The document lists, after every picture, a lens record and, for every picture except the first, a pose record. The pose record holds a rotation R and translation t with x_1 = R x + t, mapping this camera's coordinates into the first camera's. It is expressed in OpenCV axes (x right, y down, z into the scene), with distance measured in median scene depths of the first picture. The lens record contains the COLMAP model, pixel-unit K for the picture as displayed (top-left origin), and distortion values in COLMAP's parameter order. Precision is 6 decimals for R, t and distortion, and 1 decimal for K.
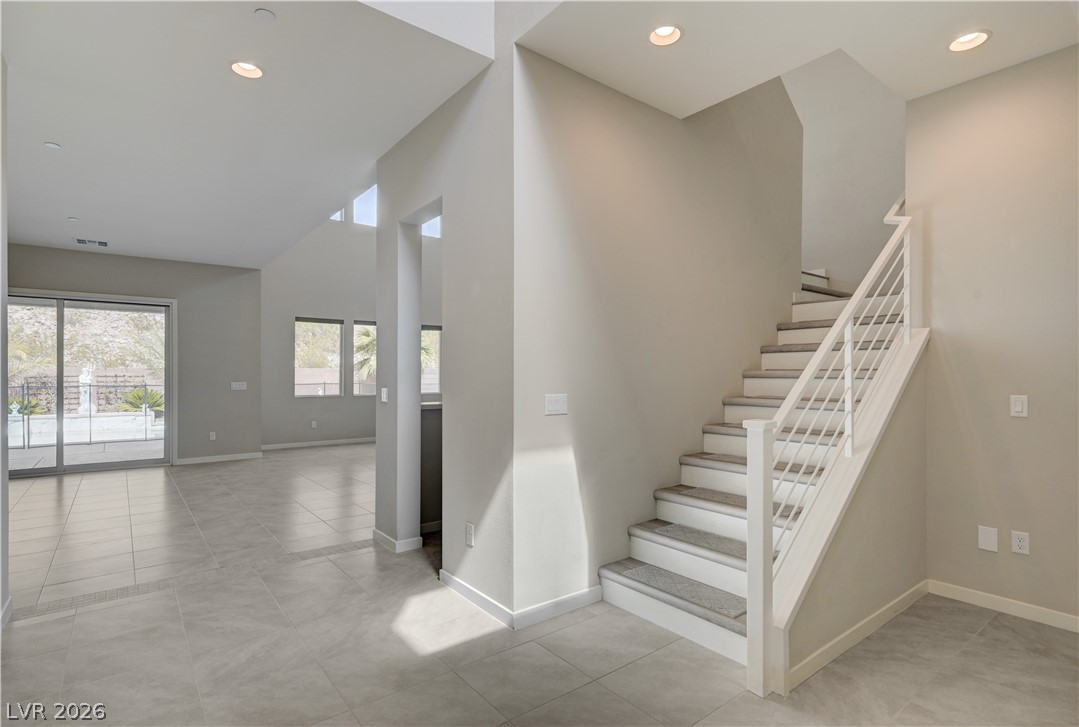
lens RADIAL K [[540.5, 0, 546.2], [0, 540.5, 370.7], [0, 0, 1]] dist [0.003241, 0.000387]
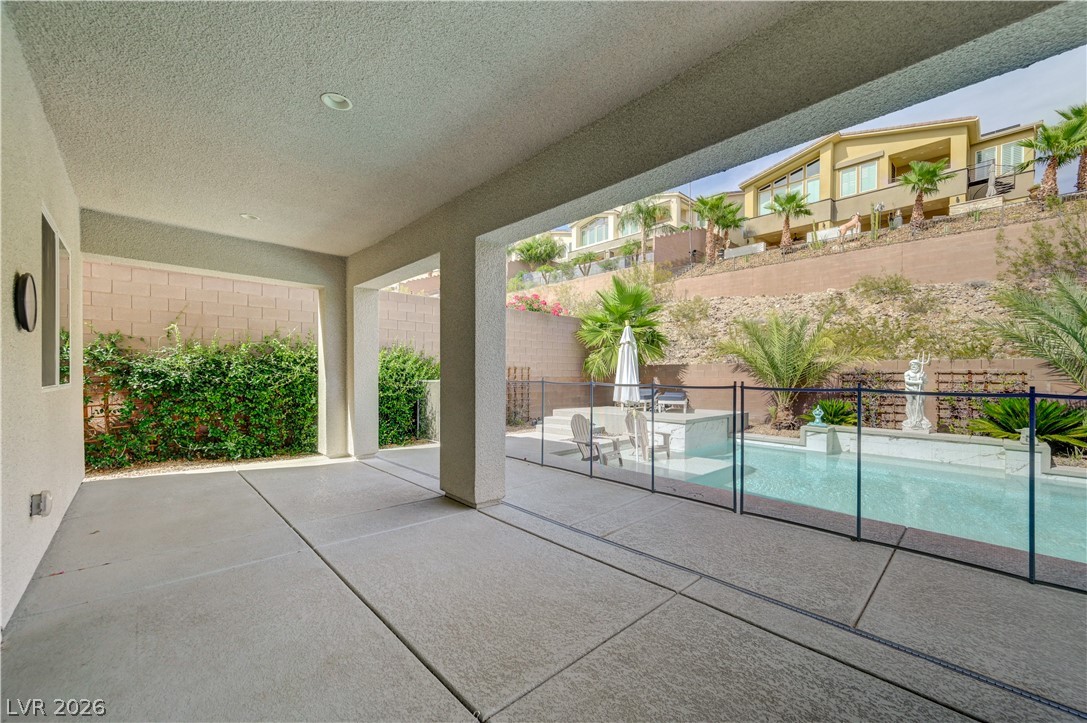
lens RADIAL K [[429.1, 0, 546.9], [0, 429.1, 377.8], [0, 0, 1]] dist [0.002497, 0.000517]
pose [[0.093942, 0.010859, -0.995518, -0.426594], [-0.001420, 0.999941, 0.010773, 0.012278], [0.995577, 0.000401, 0.093952, 0.574296]]
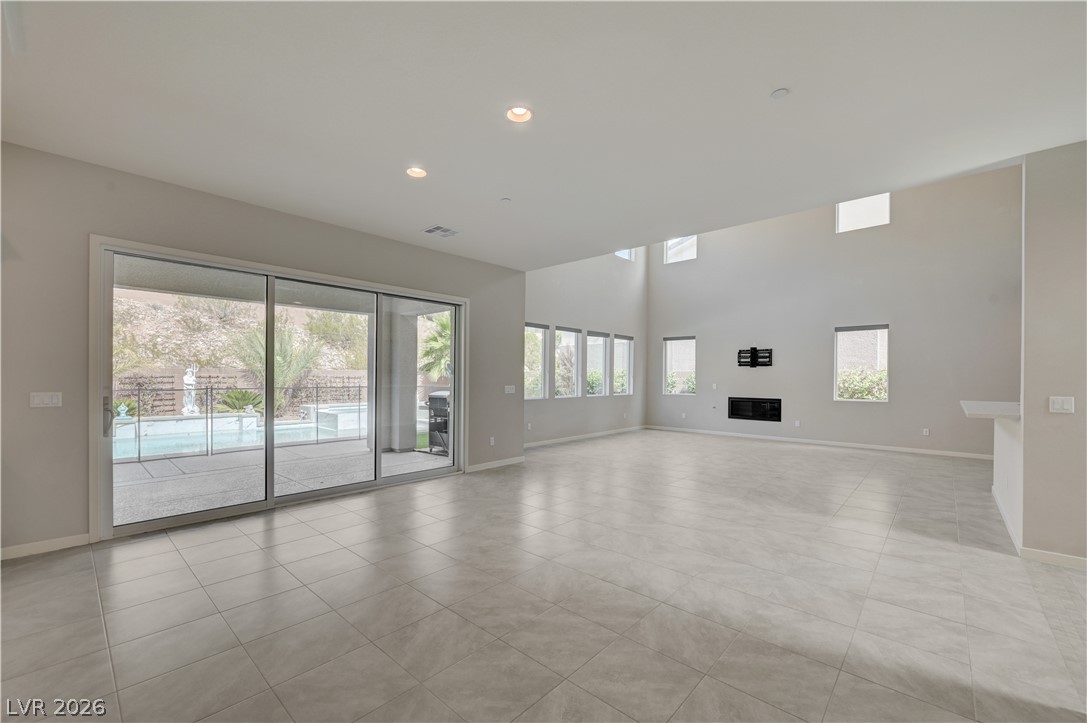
lens RADIAL K [[440.0, 0, 549.4], [0, 440.0, 375.4], [0, 0, 1]] dist [-0.009629, 0.000111]
pose [[0.985494, 0.007350, 0.169550, -0.371812], [-0.007988, 0.999963, 0.003077, -0.000592], [-0.169521, -0.004387, 0.985517, 0.117064]]
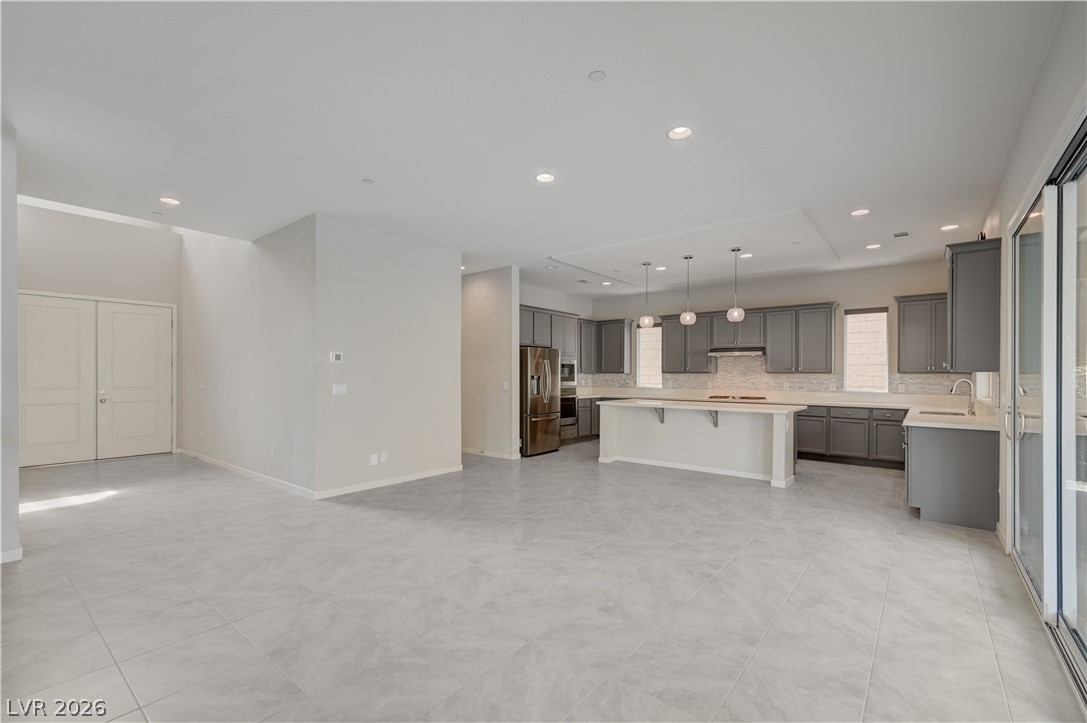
lens RADIAL K [[471.6, 0, 548.2], [0, 471.6, 376.1], [0, 0, 1]] dist [0.004199, 0.000677]
pose [[-0.974086, -0.001170, -0.226175, -0.292183], [-0.000408, 0.999994, -0.003419, 0.003484], [0.226178, -0.003238, -0.974081, 0.579713]]
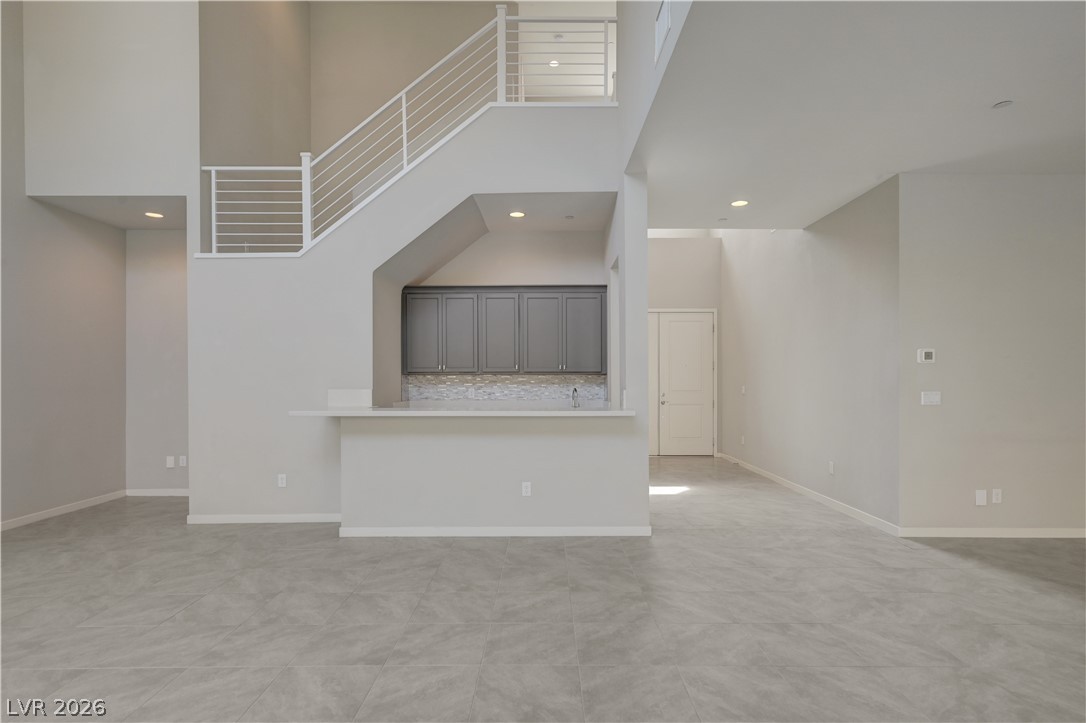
lens RADIAL K [[567.6, 0, 542.5], [0, 567.6, 380.0], [0, 0, 1]] dist [0.008721, -0.000006]
pose [[-0.783278, -0.000589, 0.621672, -0.248417], [-0.002405, 0.999995, -0.002083, 0.003333], [-0.621667, -0.003126, -0.783275, 0.590579]]
